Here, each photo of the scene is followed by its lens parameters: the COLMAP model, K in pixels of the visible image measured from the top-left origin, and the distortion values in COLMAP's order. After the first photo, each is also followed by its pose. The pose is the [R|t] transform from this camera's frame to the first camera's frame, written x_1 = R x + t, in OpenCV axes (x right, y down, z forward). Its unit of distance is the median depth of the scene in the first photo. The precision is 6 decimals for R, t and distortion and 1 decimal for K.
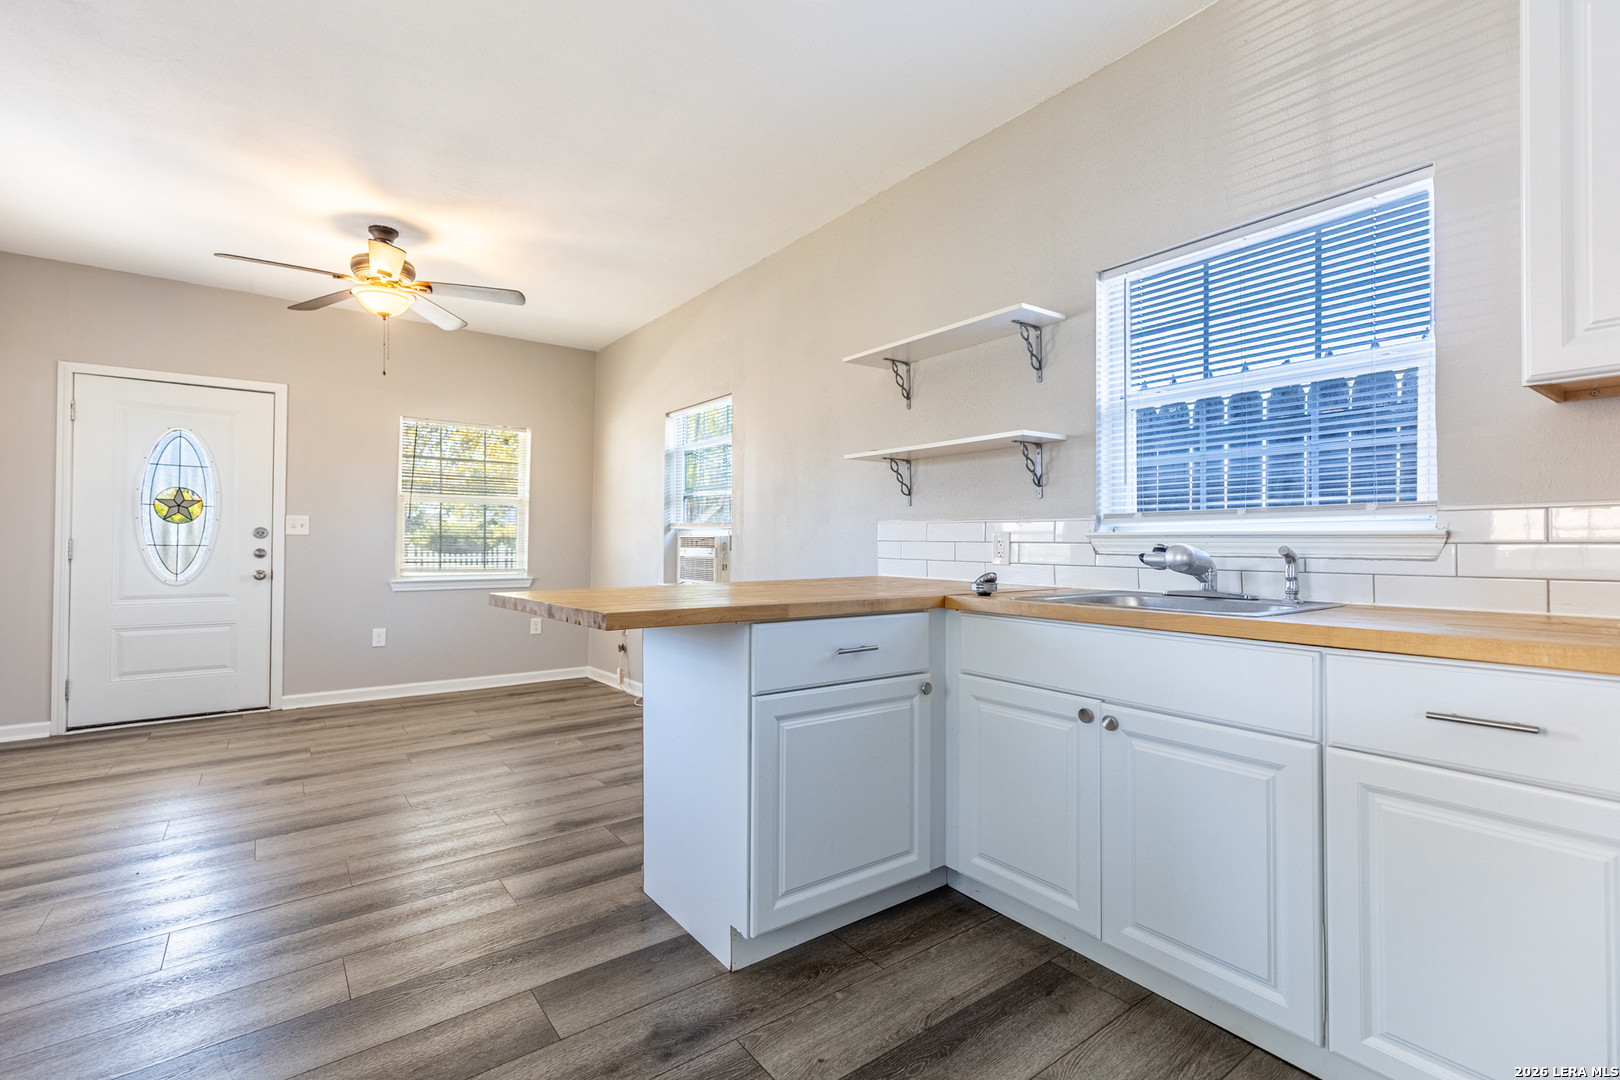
lens RADIAL K [[727.0, 0, 815.1], [0, 727.0, 536.4], [0, 0, 1]] dist [0.010685, -0.002002]
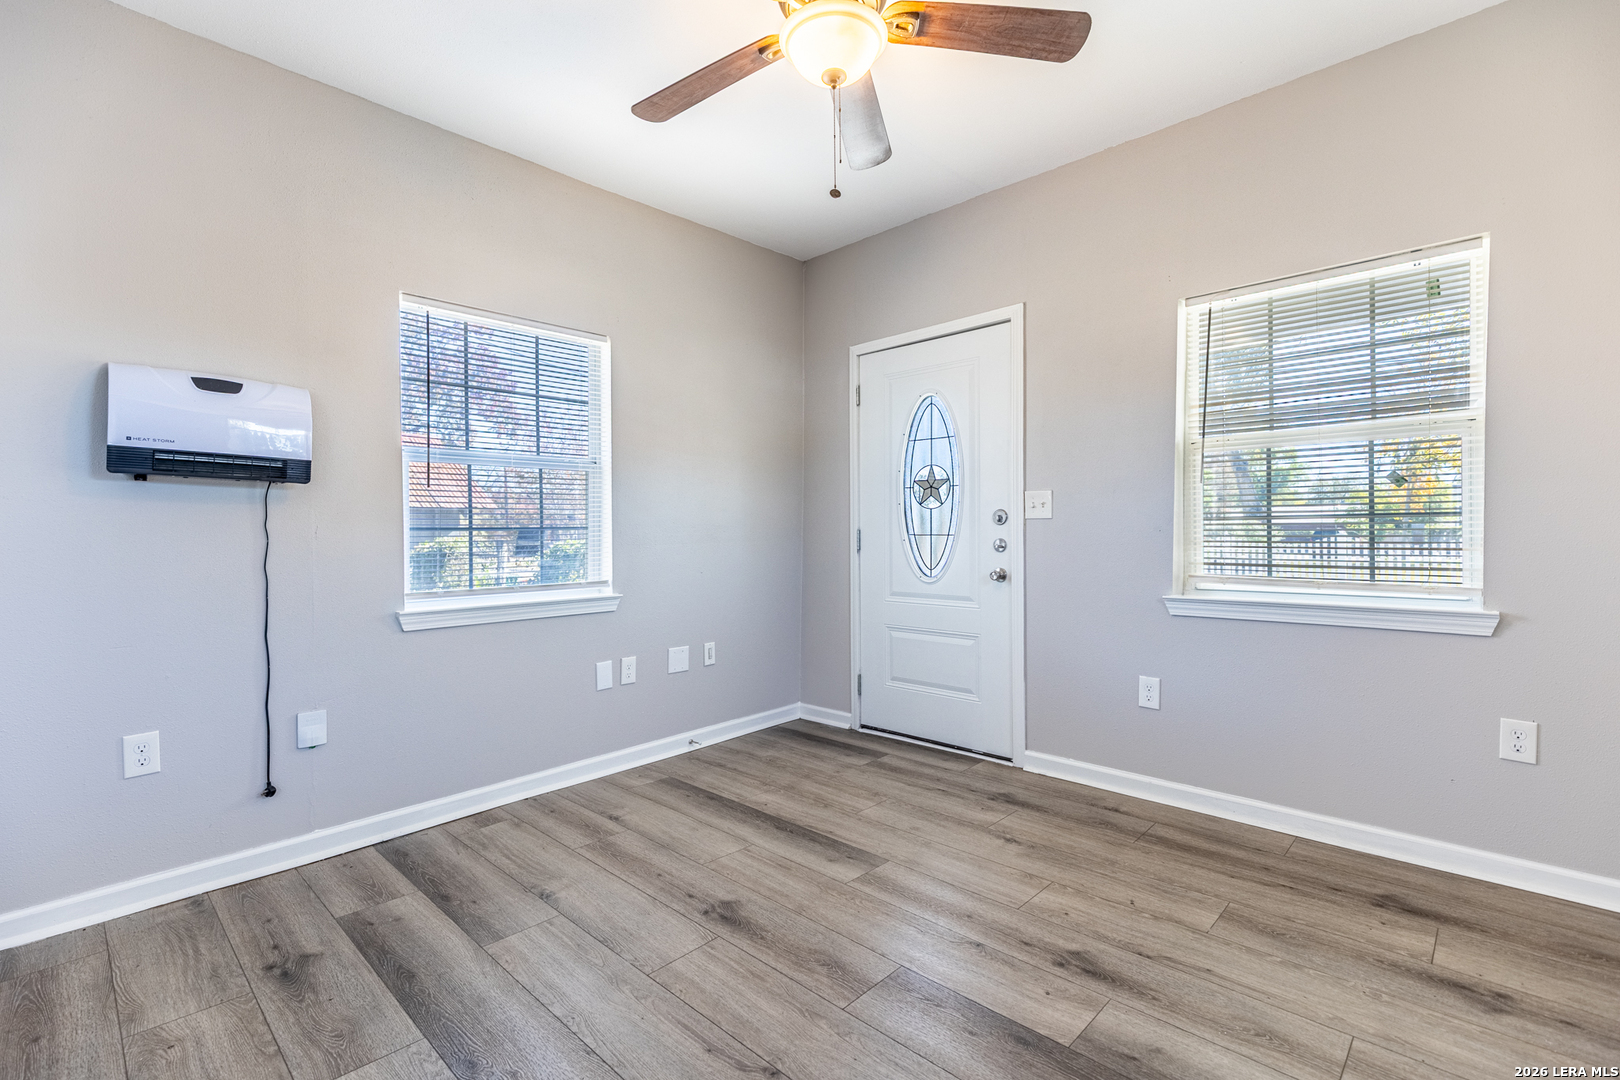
lens RADIAL K [[727.0, 0, 810.7], [0, 727.0, 533.7], [0, 0, 1]] dist [0.010685, -0.002002]
pose [[0.159173, -0.005400, -0.987236, -0.102837], [0.020081, 0.999796, -0.002231, 0.013185], [0.987046, -0.019470, 0.159249, 0.959250]]
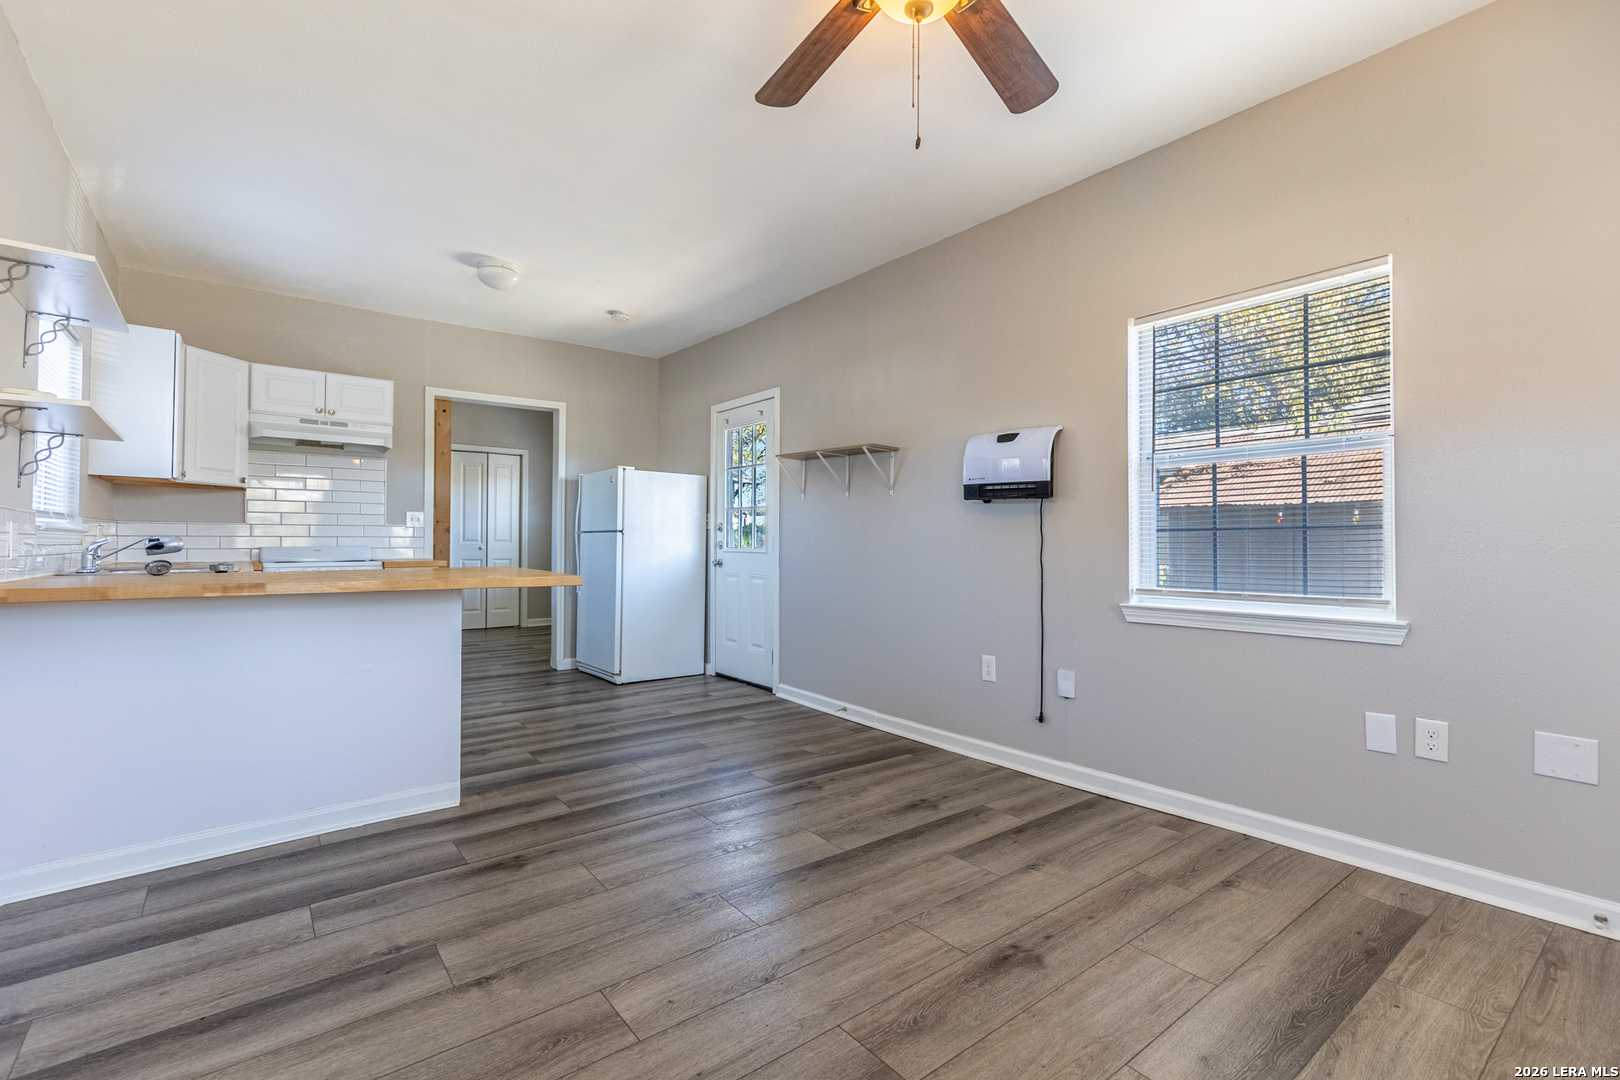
lens RADIAL K [[727.0, 0, 817.0], [0, 727.0, 535.6], [0, 0, 1]] dist [0.010685, -0.002002]
pose [[-0.999748, -0.001653, -0.022409, -0.554707], [-0.001247, 0.999835, -0.018118, 0.020300], [0.022435, -0.018085, -0.999585, 1.528296]]
